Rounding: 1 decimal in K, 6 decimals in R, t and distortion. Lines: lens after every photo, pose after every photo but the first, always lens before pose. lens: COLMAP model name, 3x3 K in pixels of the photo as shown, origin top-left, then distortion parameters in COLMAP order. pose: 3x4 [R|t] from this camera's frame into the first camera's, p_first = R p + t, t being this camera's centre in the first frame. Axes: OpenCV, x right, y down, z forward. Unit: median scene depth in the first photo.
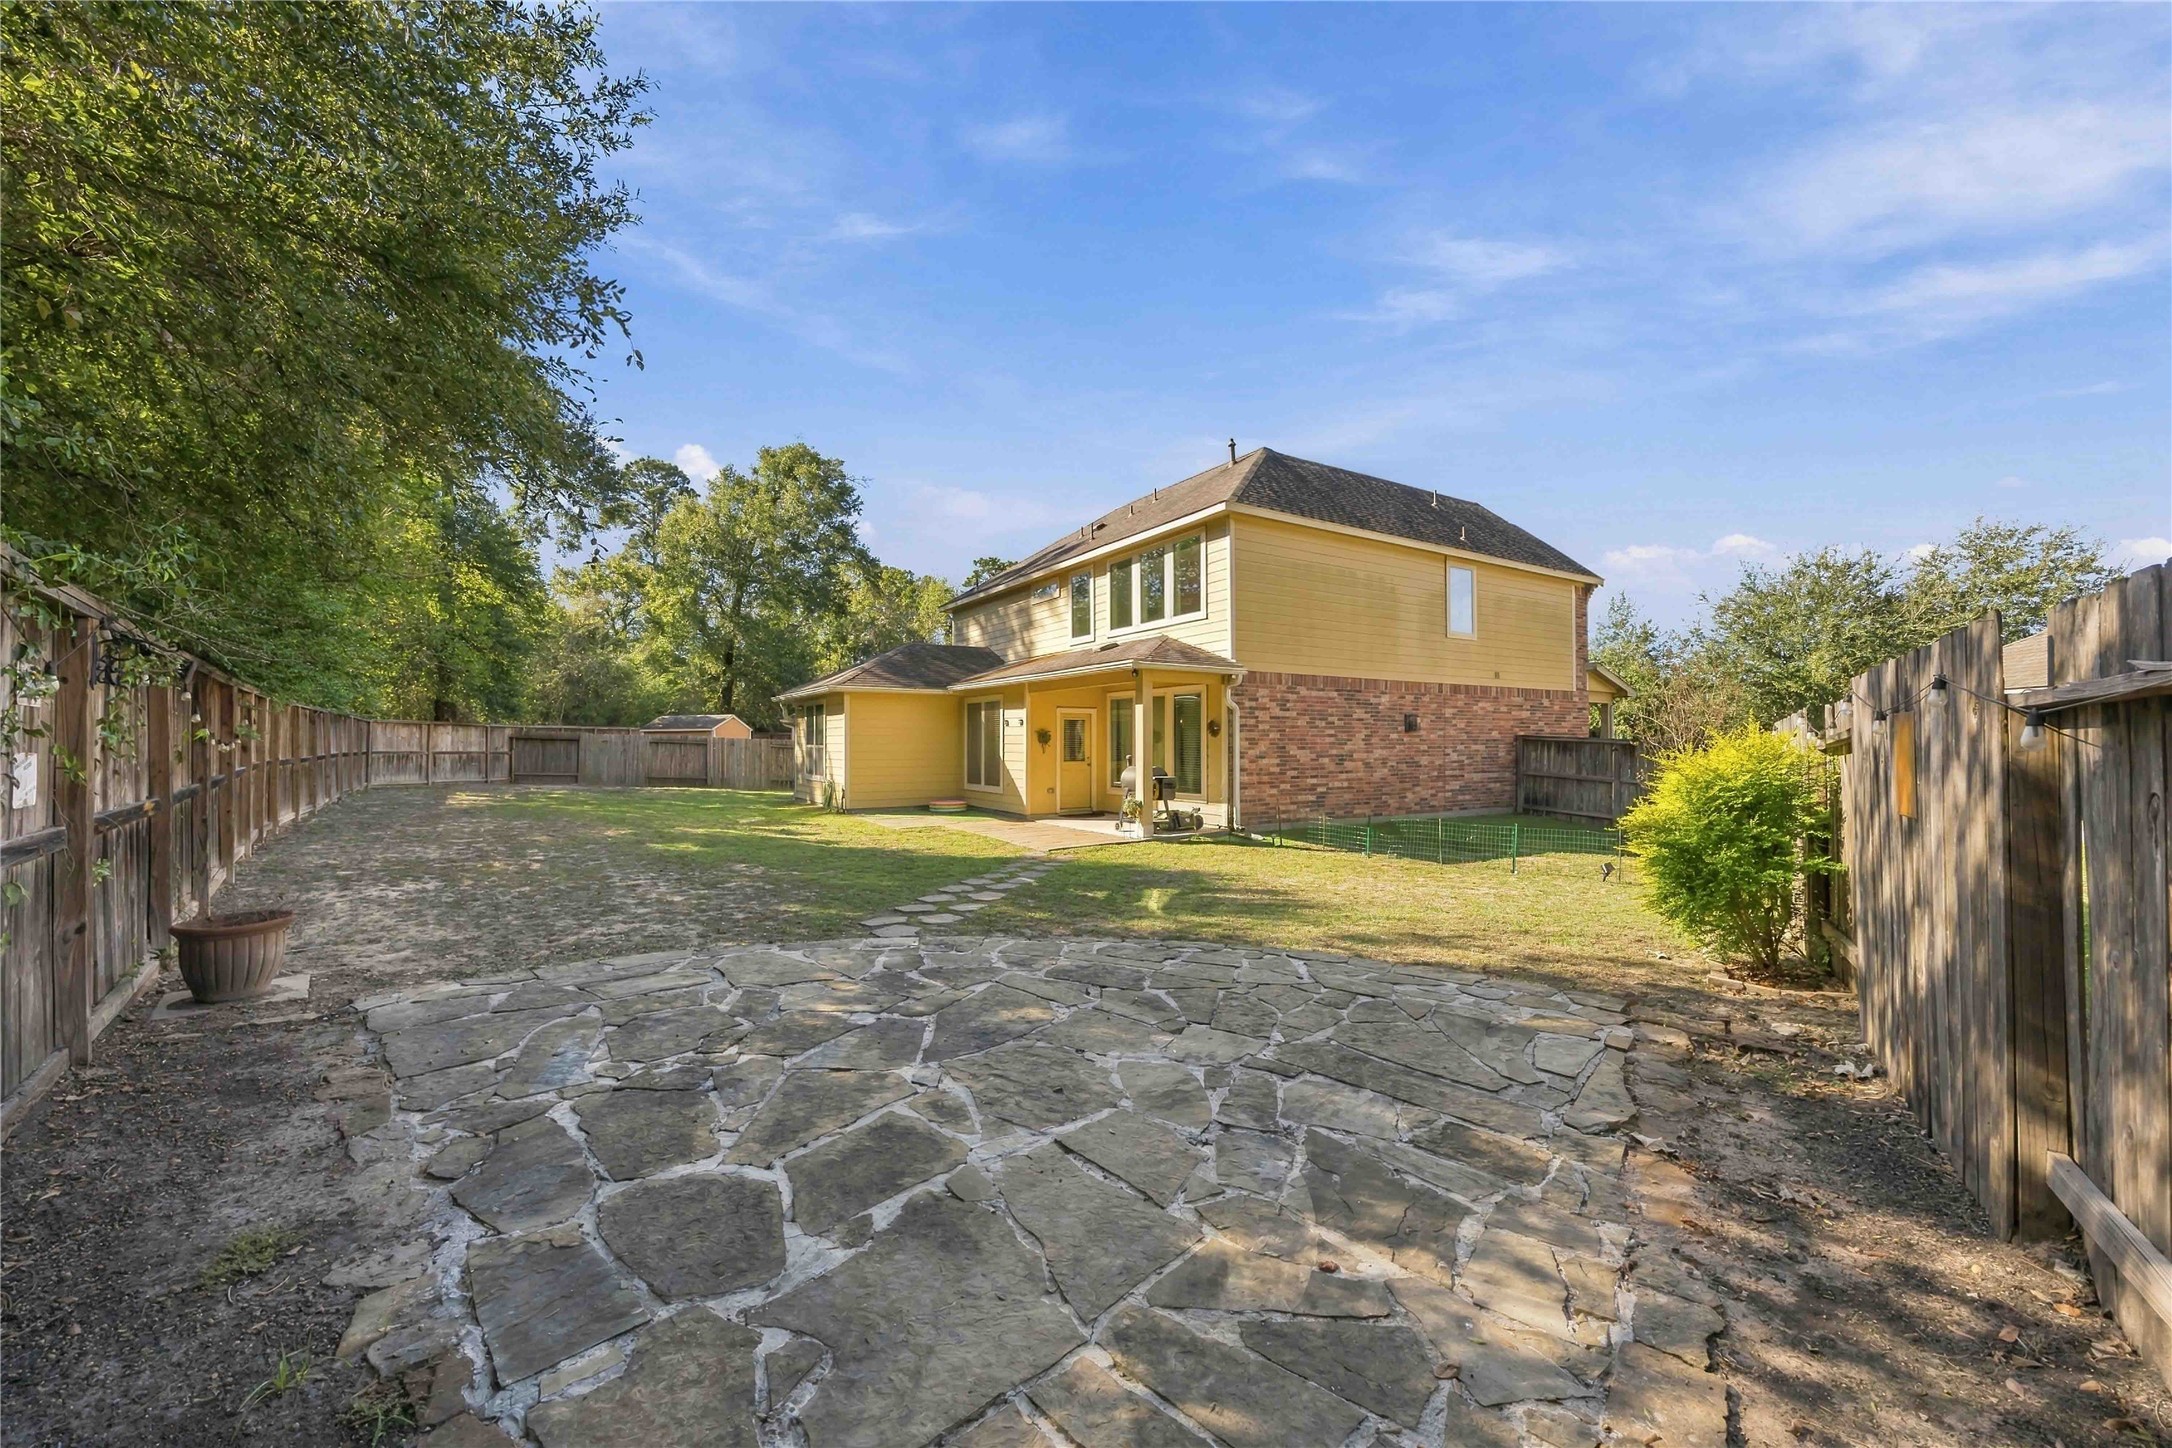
lens RADIAL K [[829.5, 0, 1081.0], [0, 829.5, 735.3], [0, 0, 1]] dist [0.000032, -0.000401]
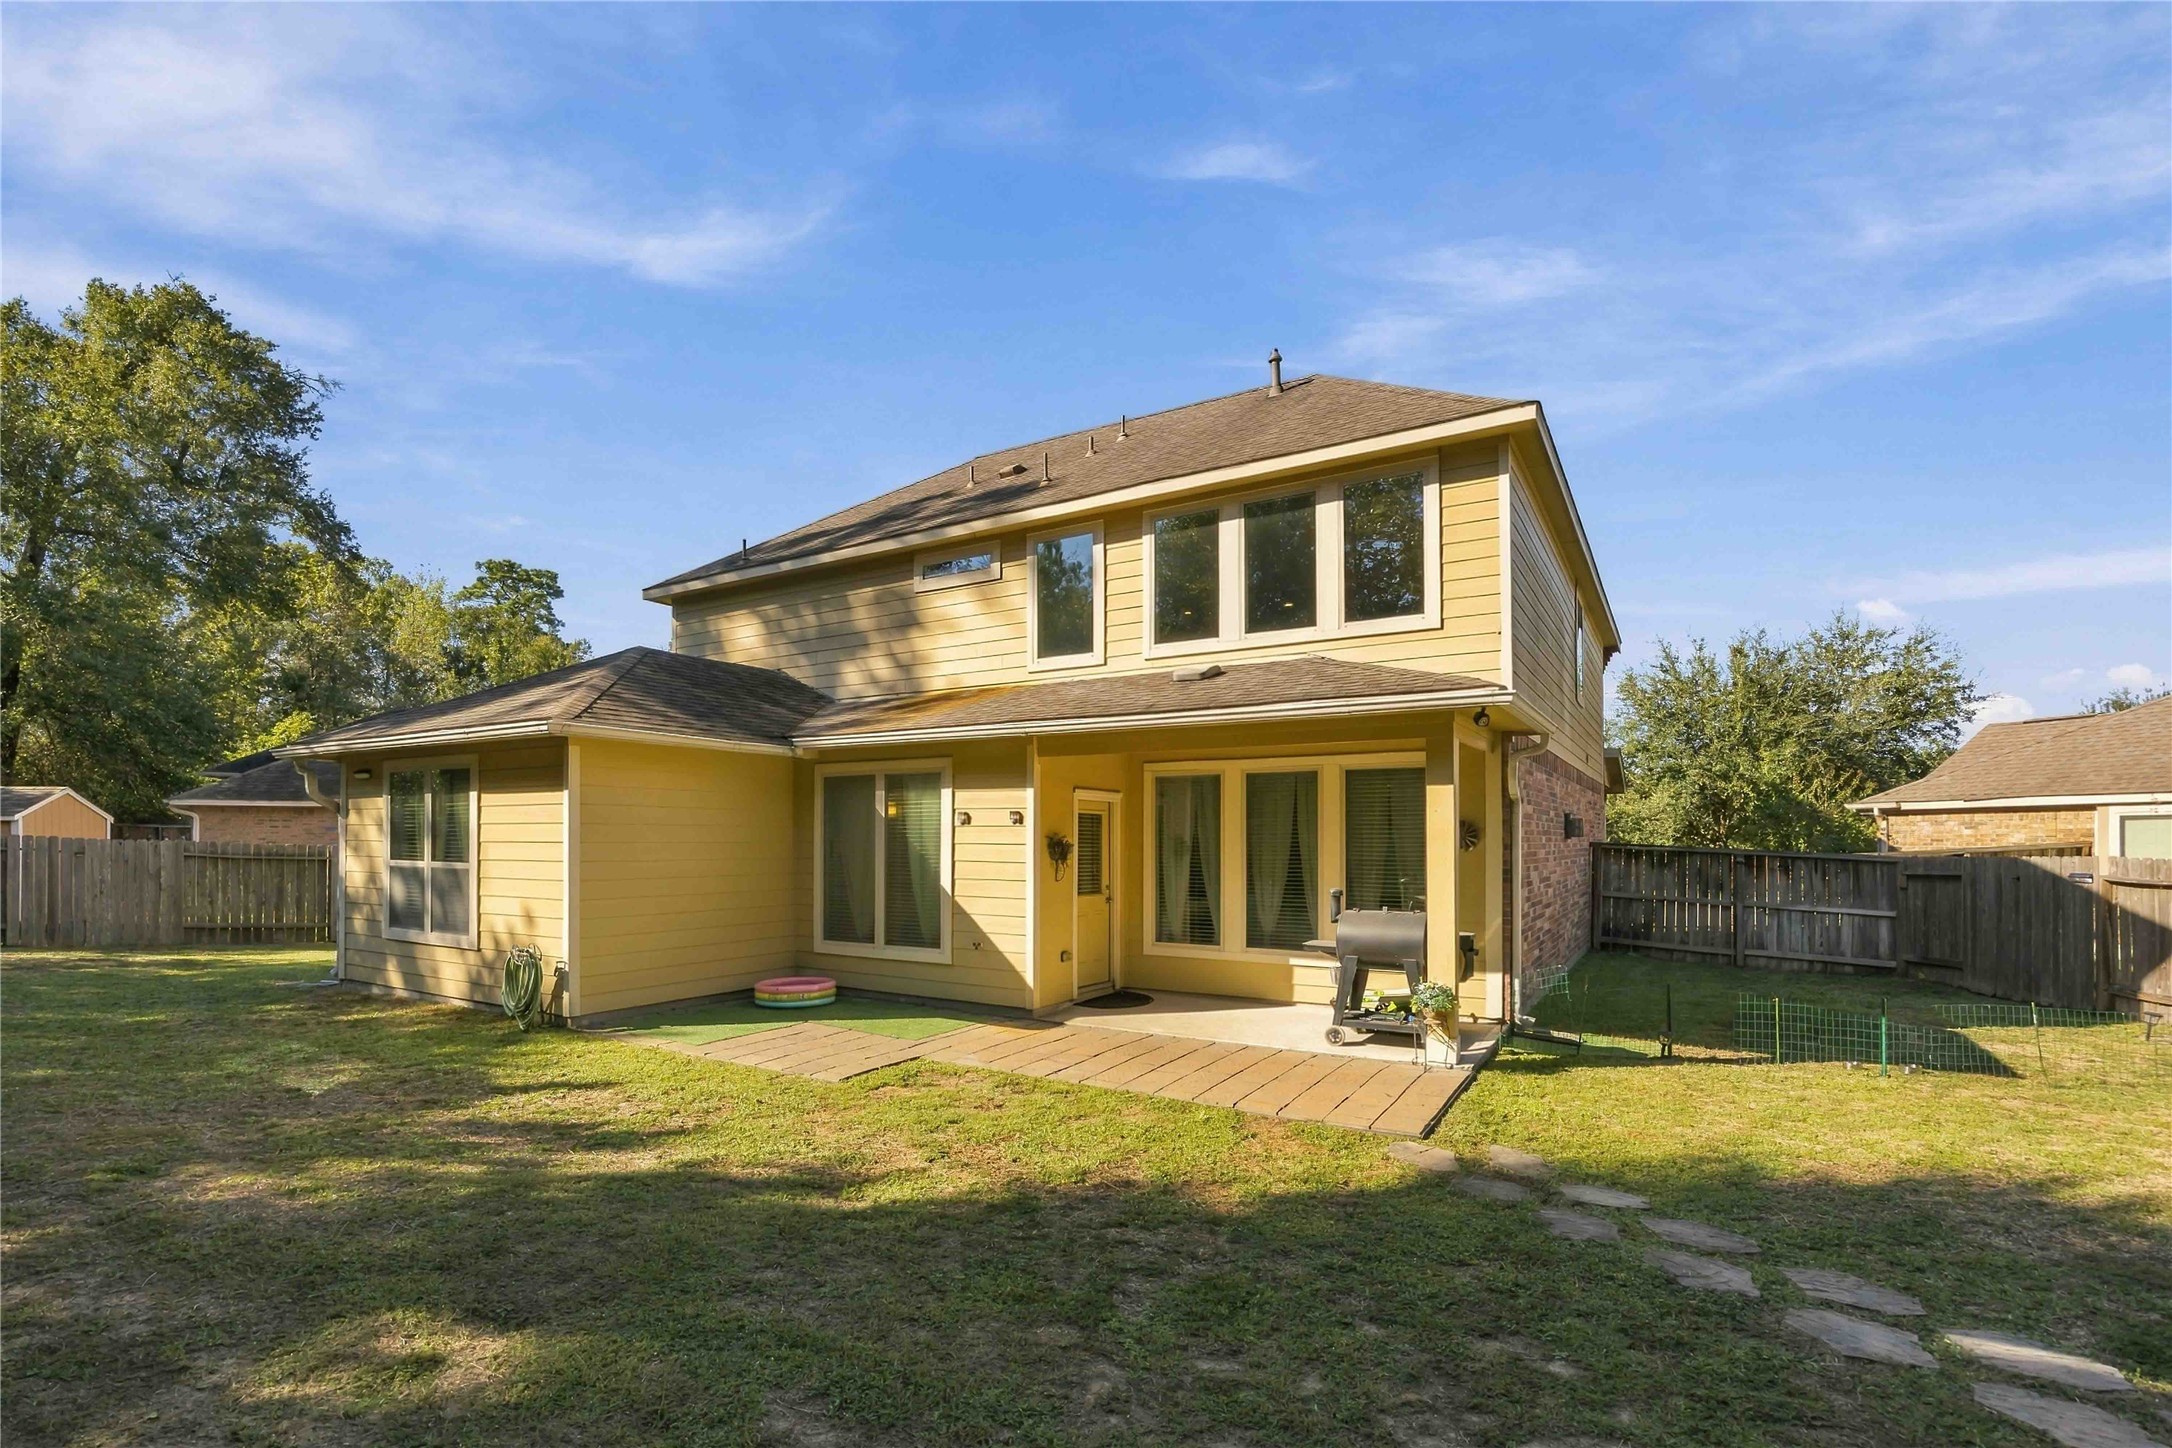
lens RADIAL K [[983.2, 0, 1085.7], [0, 983.2, 857.4], [0, 0, 1]] dist [-0.001146, -0.011724]
pose [[0.889638, -0.005175, 0.456638, -0.279161], [-0.007598, 0.999630, 0.026130, -0.007482], [-0.456604, -0.026716, 0.889269, 0.443996]]
